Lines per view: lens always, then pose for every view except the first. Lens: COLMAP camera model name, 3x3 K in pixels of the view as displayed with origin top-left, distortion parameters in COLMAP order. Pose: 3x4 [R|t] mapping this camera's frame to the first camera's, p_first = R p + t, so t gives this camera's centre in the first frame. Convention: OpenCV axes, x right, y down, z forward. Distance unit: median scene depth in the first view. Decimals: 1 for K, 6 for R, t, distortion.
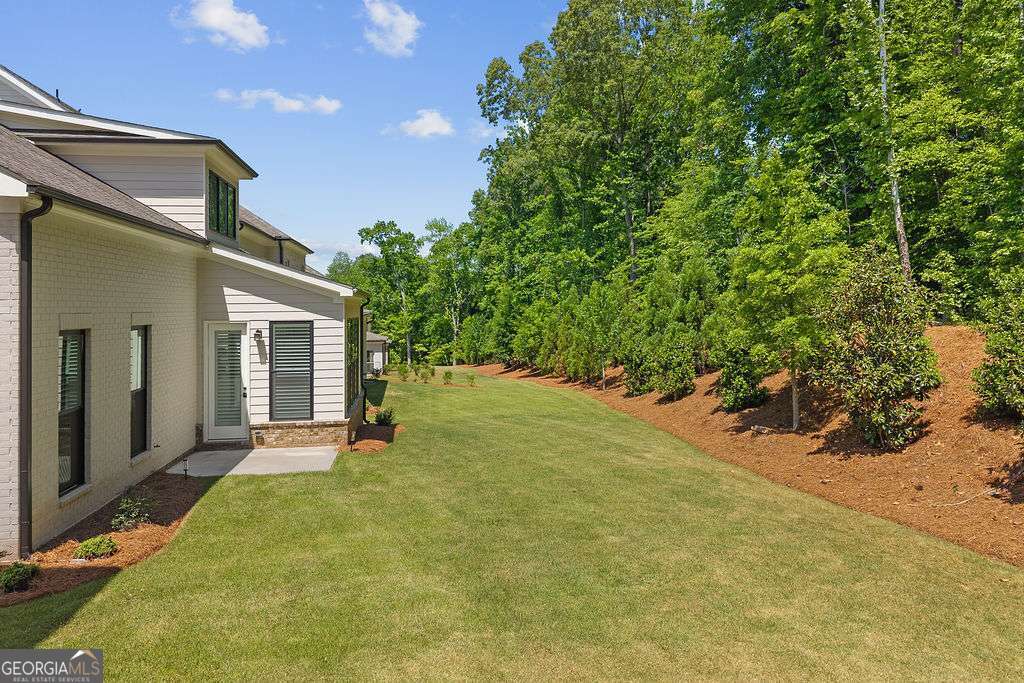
lens RADIAL K [[692.3, 0, 512.8], [0, 692.3, 304.3], [0, 0, 1]] dist [-0.000258, 0.000366]
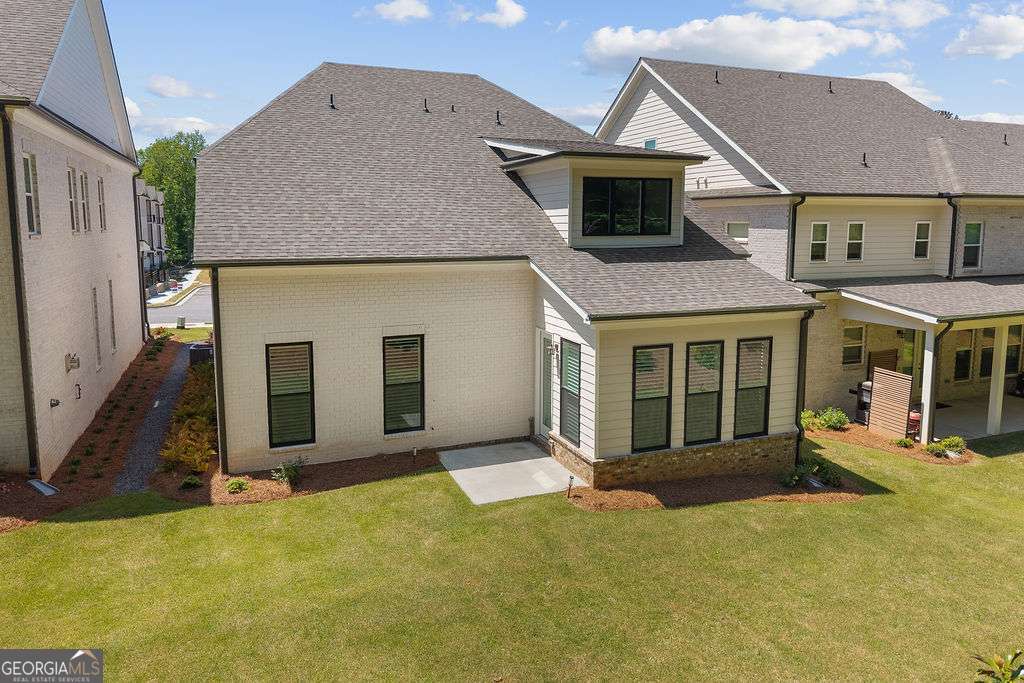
lens RADIAL K [[686.5, 0, 511.7], [0, 686.5, 301.2], [0, 0, 1]] dist [0.010810, -0.002880]
pose [[0.233504, 0.127753, -0.963927, 0.574804], [-0.000445, 0.991345, 0.131279, -0.156835], [0.972356, -0.030226, 0.231540, 0.702165]]
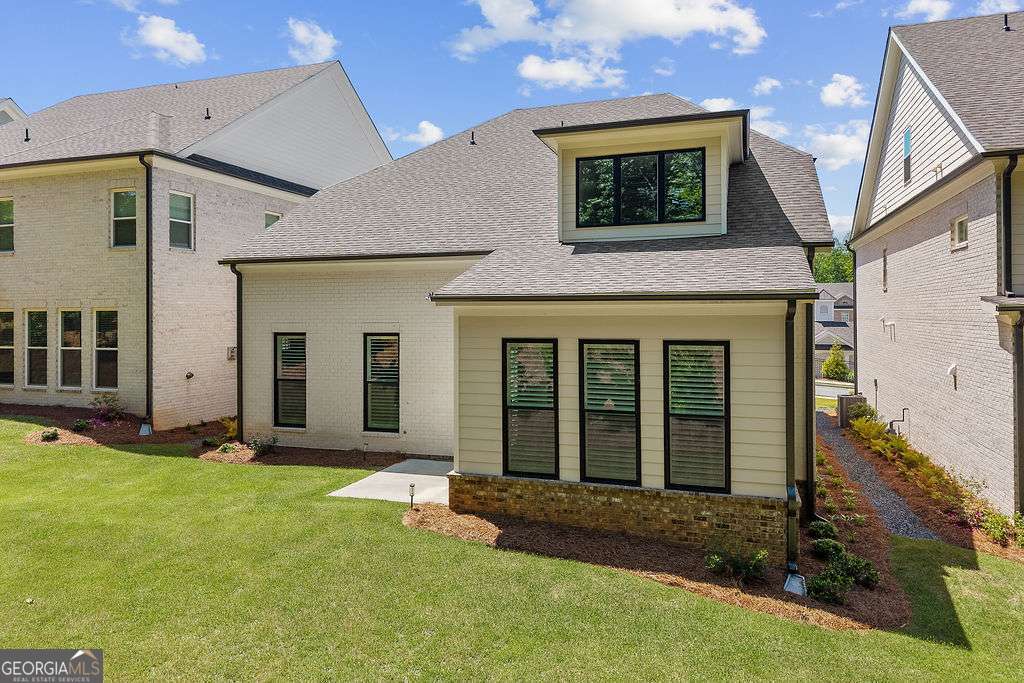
lens RADIAL K [[686.5, 0, 511.7], [0, 686.5, 301.2], [0, 0, 1]] dist [0.010810, -0.002880]
pose [[-0.449505, 0.000879, -0.893277, 0.394594], [0.014076, 0.999882, -0.006100, -0.012654], [0.893167, -0.015316, -0.449464, 1.407610]]
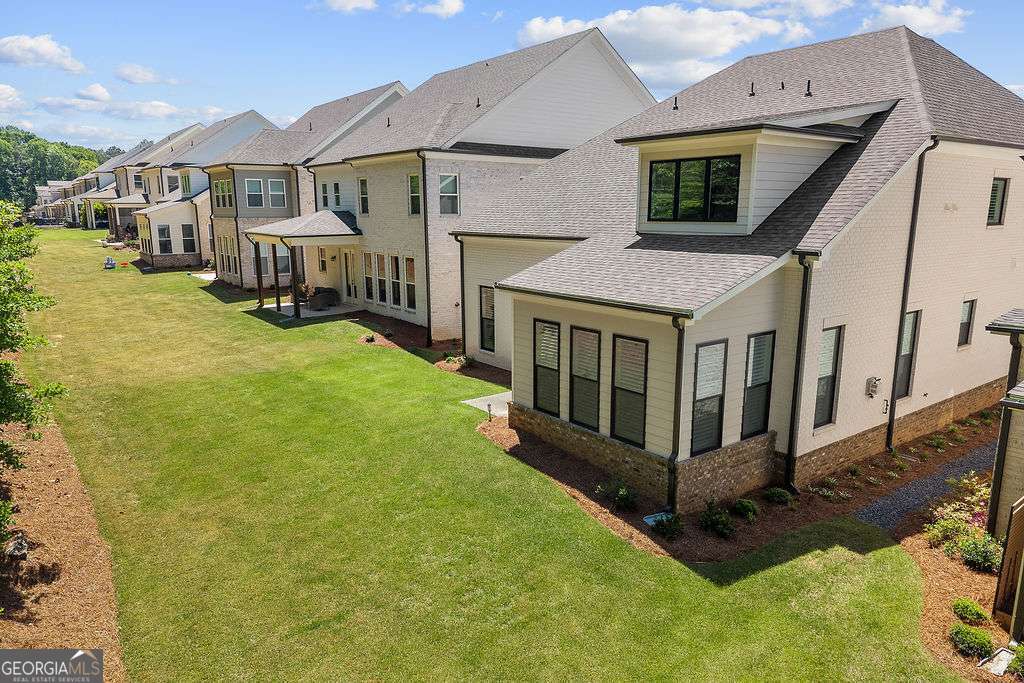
lens RADIAL K [[677.2, 0, 511.3], [0, 677.2, 351.0], [0, 0, 1]] dist [0.064225, -0.000830]
pose [[-0.873364, 0.116996, -0.472808, 0.273639], [0.018034, 0.977824, 0.208651, -0.145776], [0.486735, 0.173701, -0.856106, 1.953922]]
